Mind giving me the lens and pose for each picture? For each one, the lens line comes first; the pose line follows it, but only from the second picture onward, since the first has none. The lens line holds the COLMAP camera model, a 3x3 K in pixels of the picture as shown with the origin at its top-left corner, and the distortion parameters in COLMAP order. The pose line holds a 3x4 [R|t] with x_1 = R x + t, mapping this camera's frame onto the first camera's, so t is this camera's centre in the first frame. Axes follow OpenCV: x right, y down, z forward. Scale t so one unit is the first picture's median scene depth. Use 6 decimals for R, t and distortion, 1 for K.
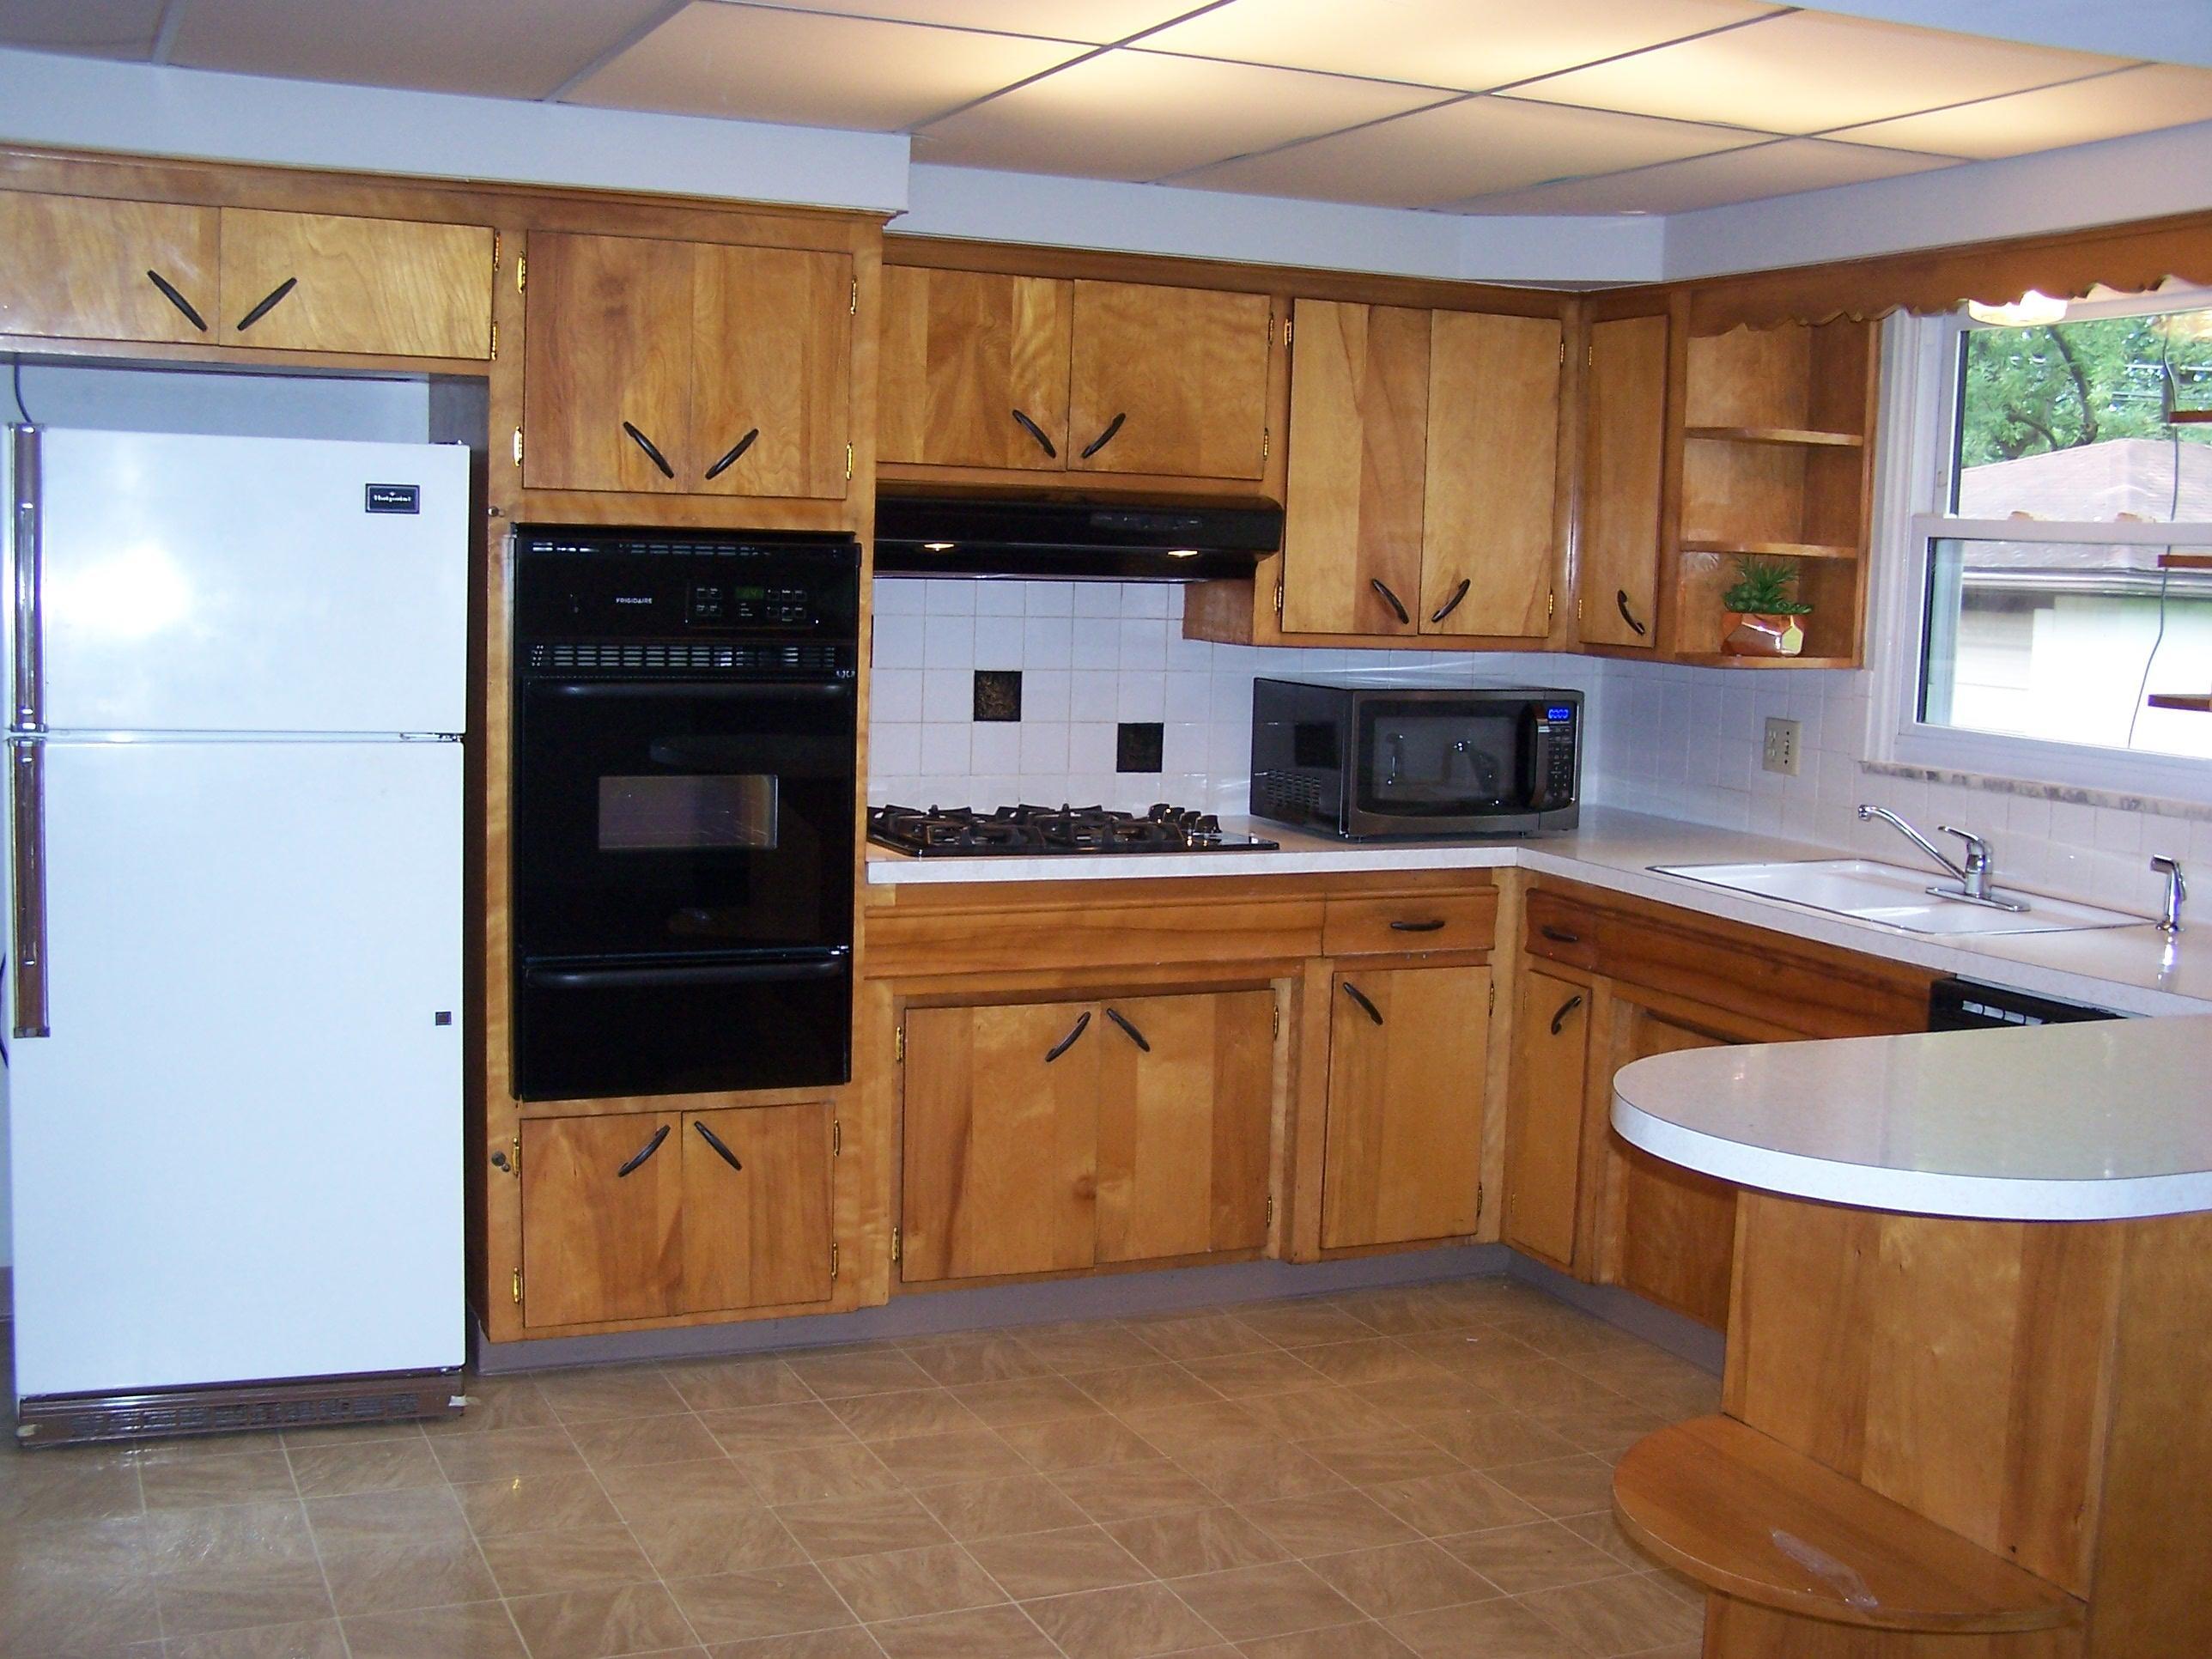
lens RADIAL K [[2505.1, 0, 1093.3], [0, 2505.1, 877.8], [0, 0, 1]] dist [-0.195922, 0.353654]
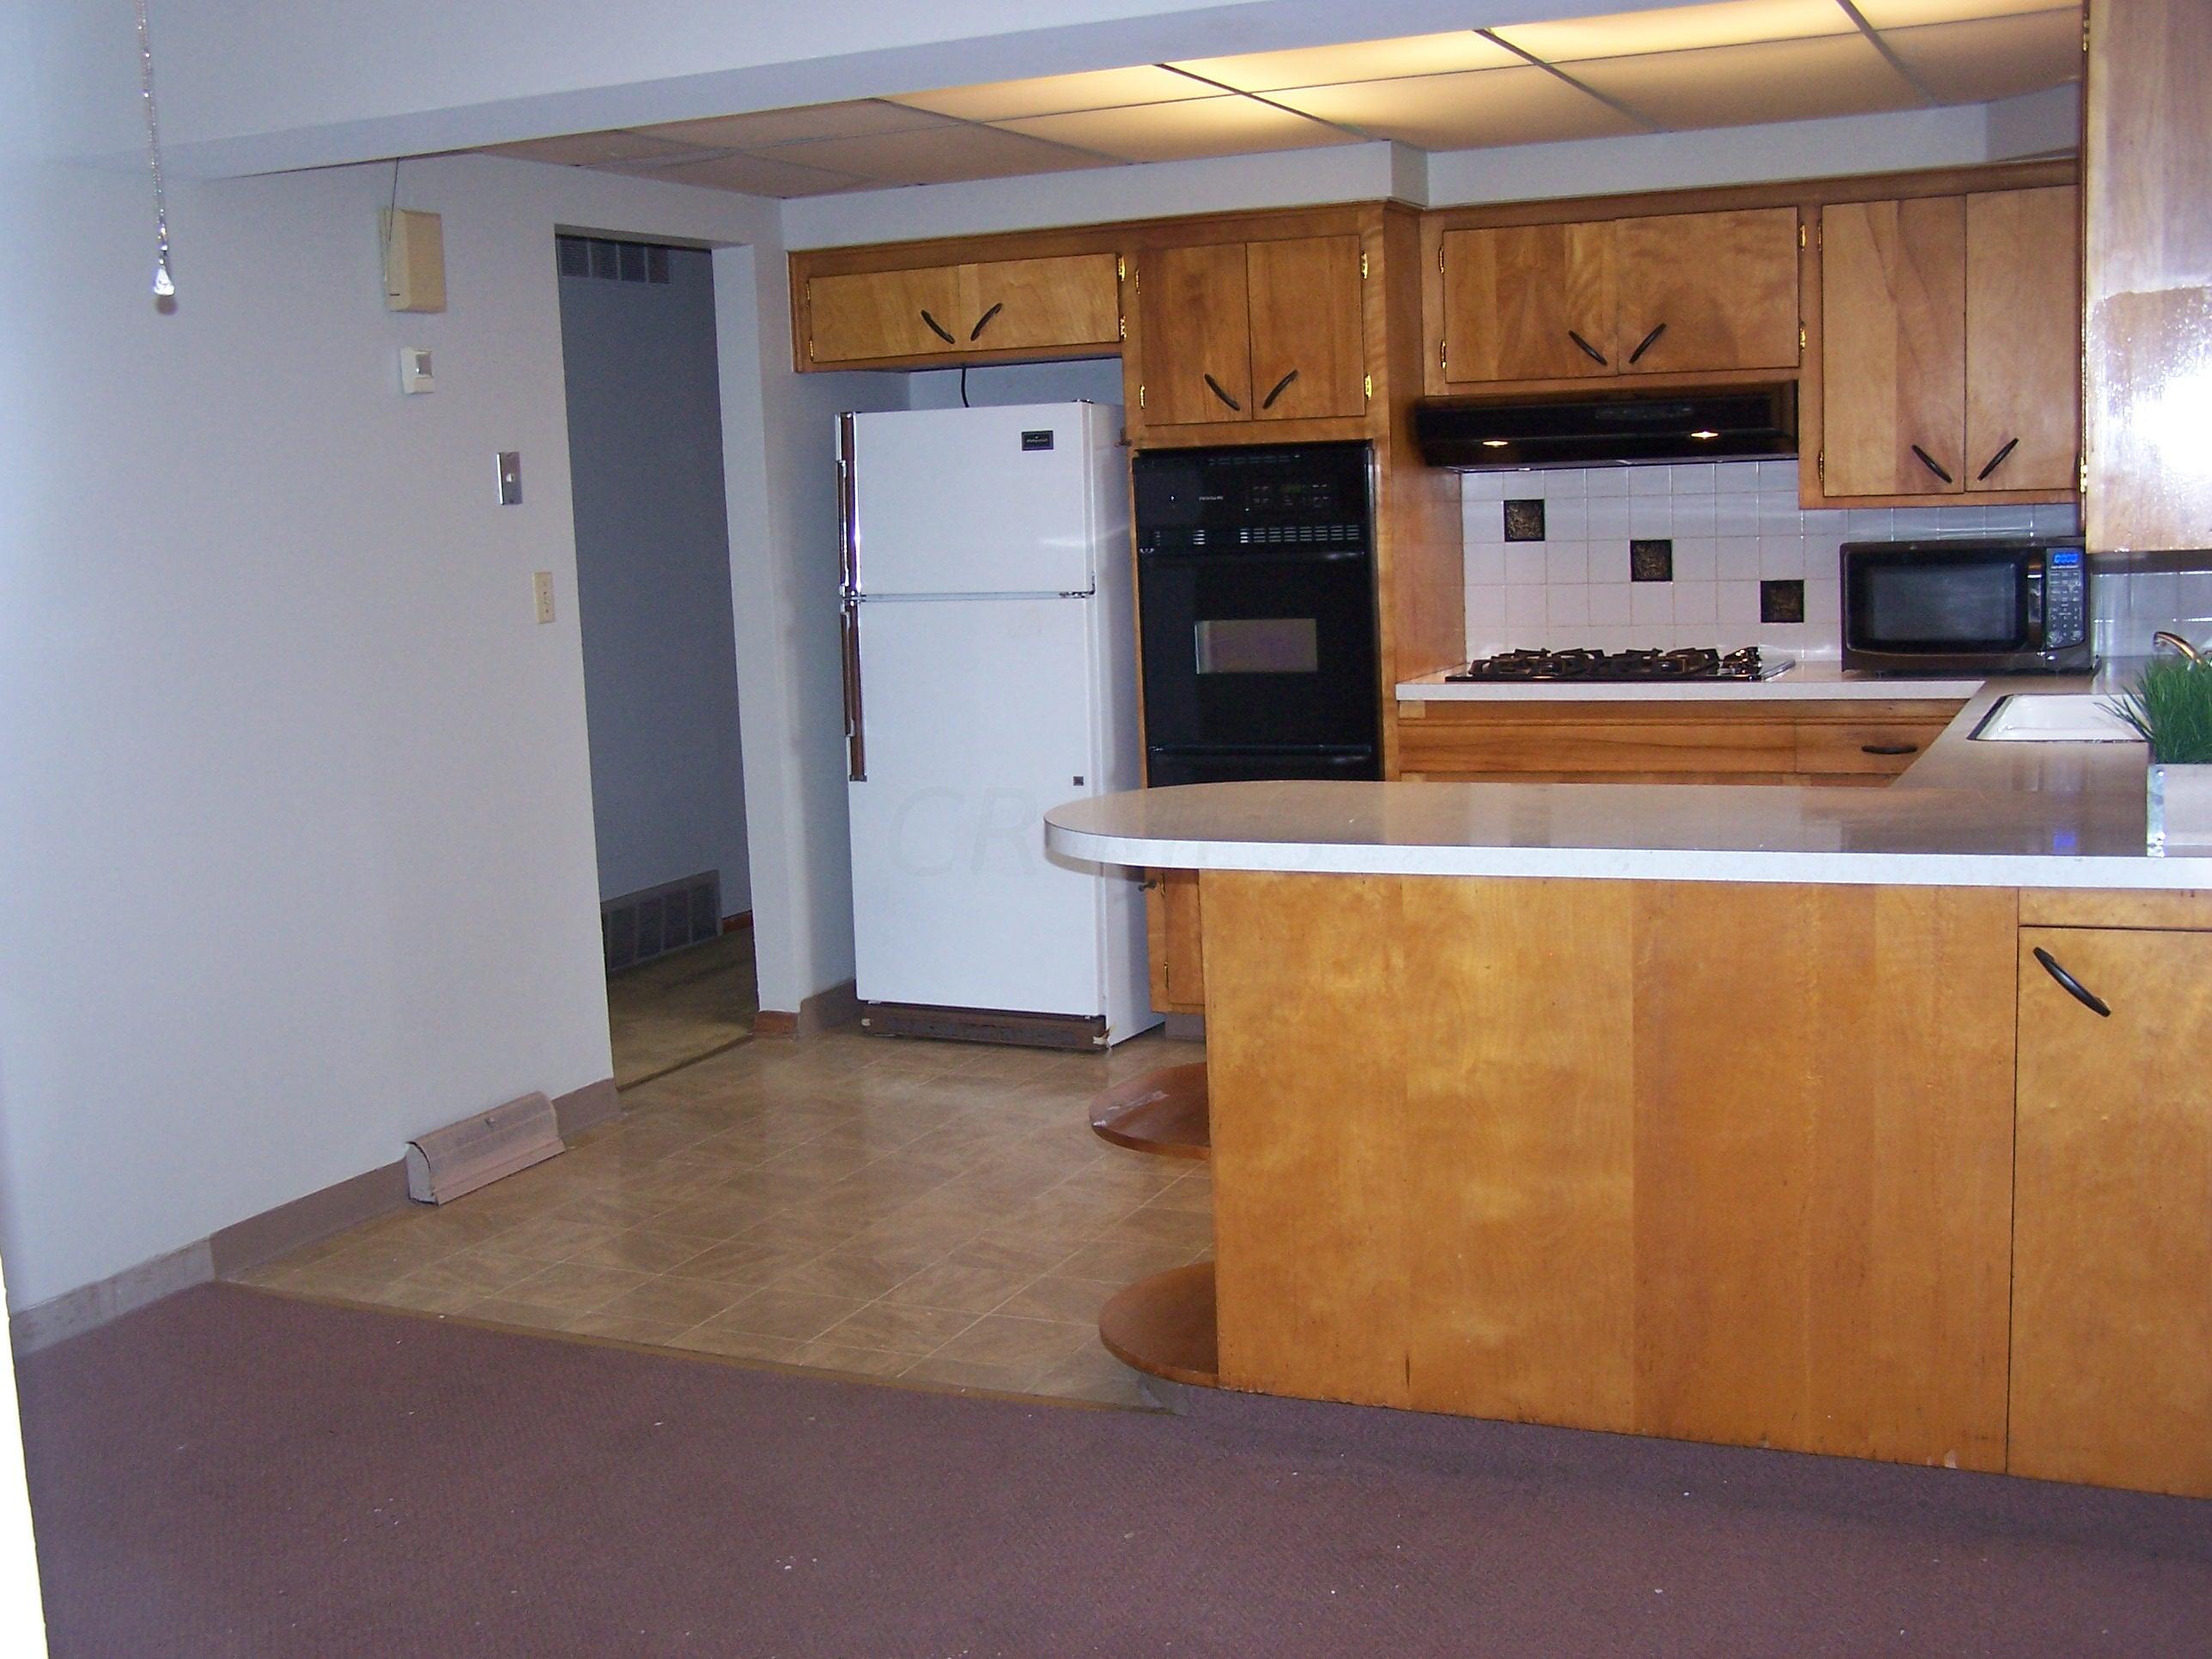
lens RADIAL K [[2505.1, 0, 1093.3], [0, 2505.1, 877.8], [0, 0, 1]] dist [-0.195922, 0.353654]
pose [[0.669095, 0.055288, -0.741118, 0.751174], [-0.031253, 0.998440, 0.046269, 0.038447], [0.742520, -0.007796, 0.669779, -0.019306]]
